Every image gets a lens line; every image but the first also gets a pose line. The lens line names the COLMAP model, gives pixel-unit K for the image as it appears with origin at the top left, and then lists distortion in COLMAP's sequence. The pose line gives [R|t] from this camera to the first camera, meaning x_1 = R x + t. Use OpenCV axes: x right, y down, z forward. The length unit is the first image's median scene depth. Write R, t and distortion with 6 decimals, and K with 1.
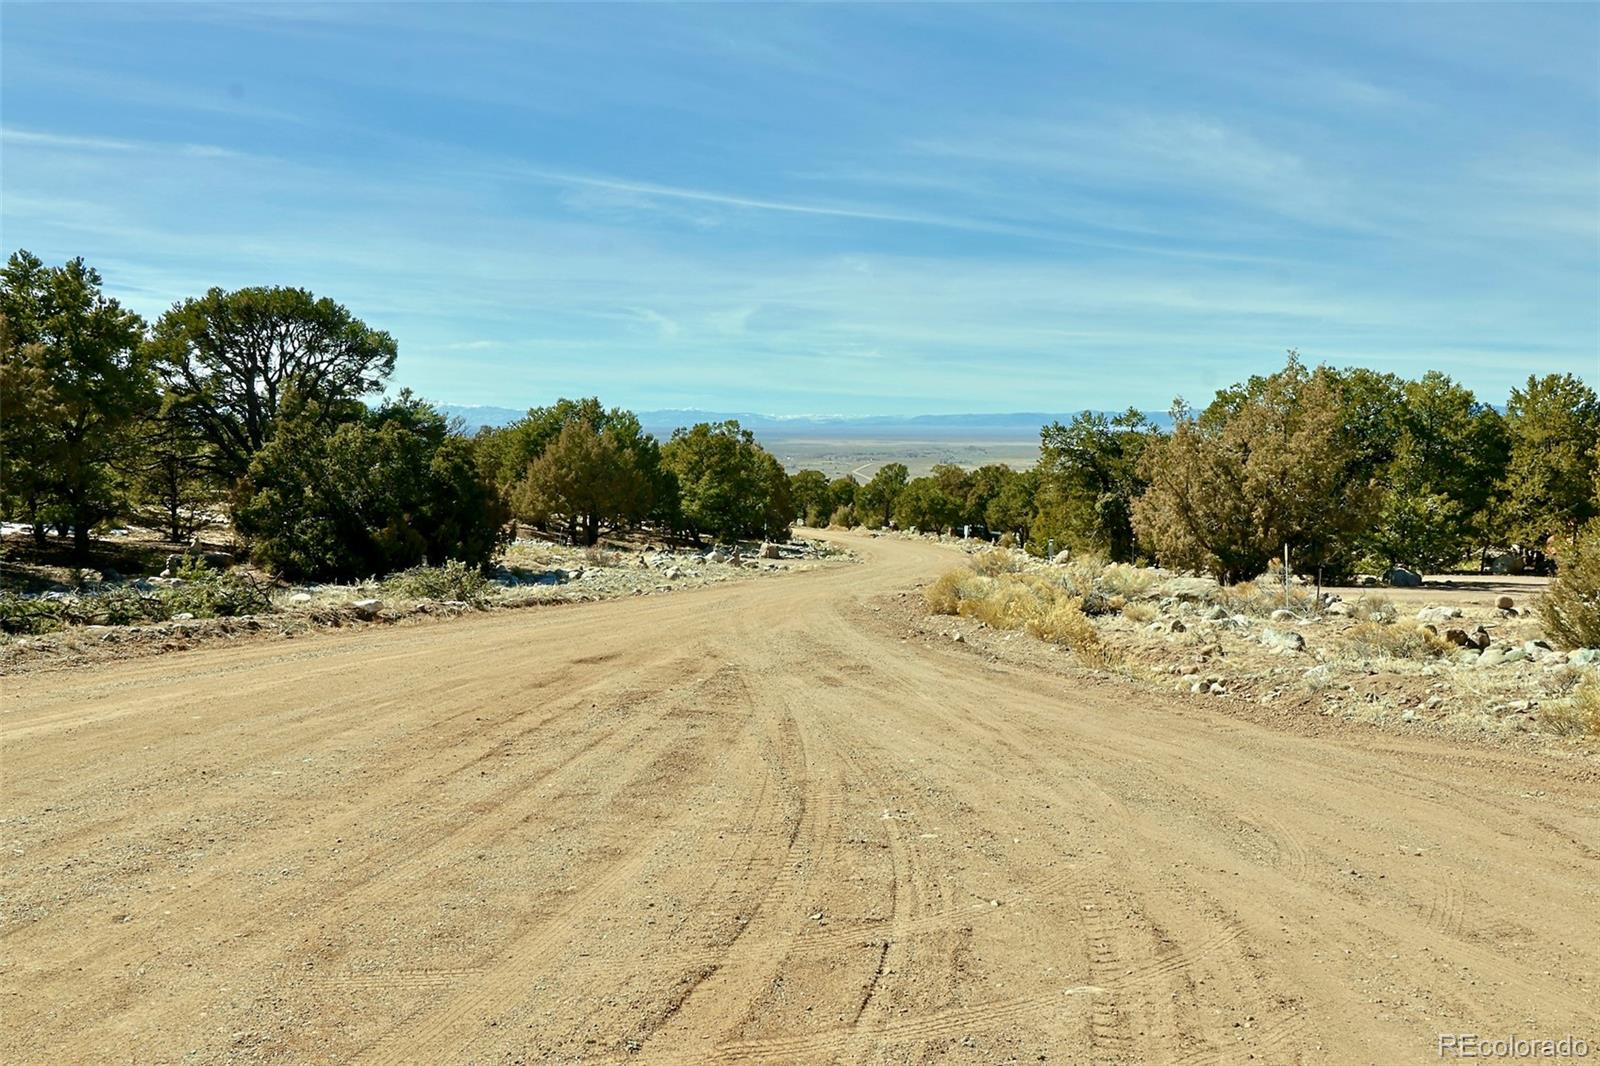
lens RADIAL K [[1350.4, 0, 798.9], [0, 1350.4, 531.8], [0, 0, 1]] dist [-0.006218, 0.008209]
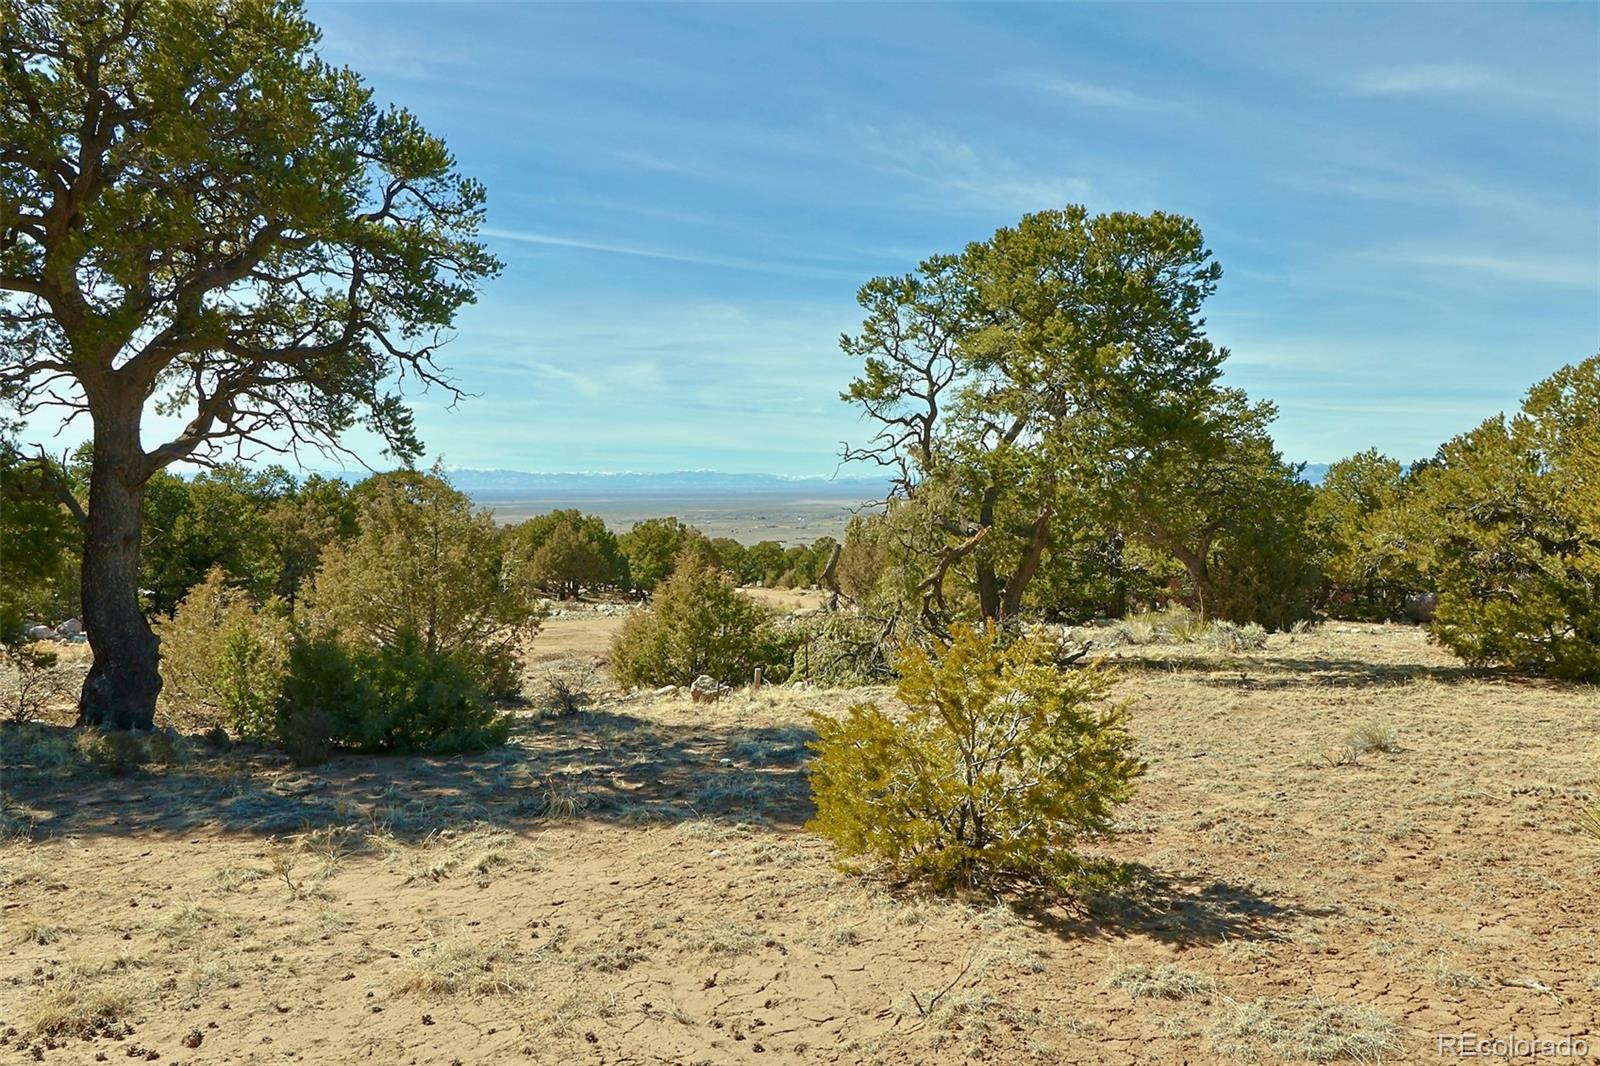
lens RADIAL K [[1350.4, 0, 795.6], [0, 1350.4, 535.1], [0, 0, 1]] dist [-0.006218, 0.008209]
pose [[0.999896, -0.007816, -0.012143, 0.130637], [0.007298, 0.999087, -0.042103, 0.001538], [0.012461, 0.042010, 0.999039, -0.608975]]
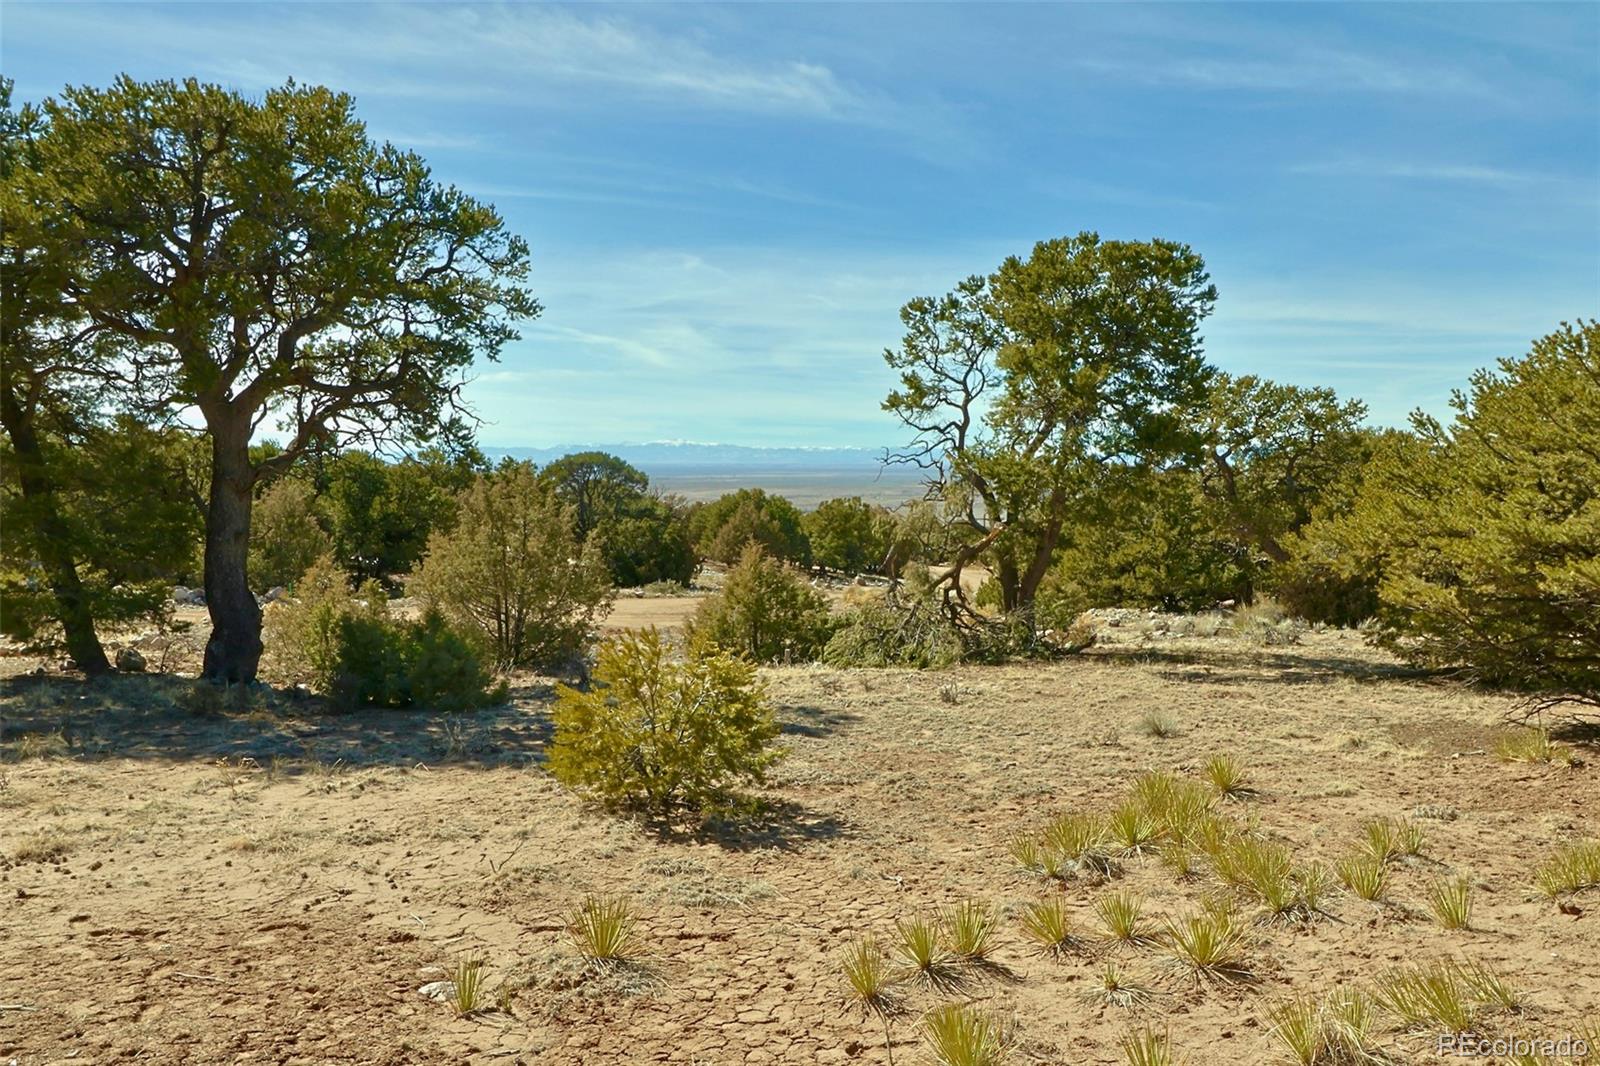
lens RADIAL K [[1350.4, 0, 791.9], [0, 1350.4, 538.1], [0, 0, 1]] dist [-0.006218, 0.008209]
pose [[0.984409, 0.008659, -0.175679, 0.183970], [-0.012565, 0.999698, -0.021135, -0.002757], [0.175443, 0.023013, 0.984221, -0.647969]]
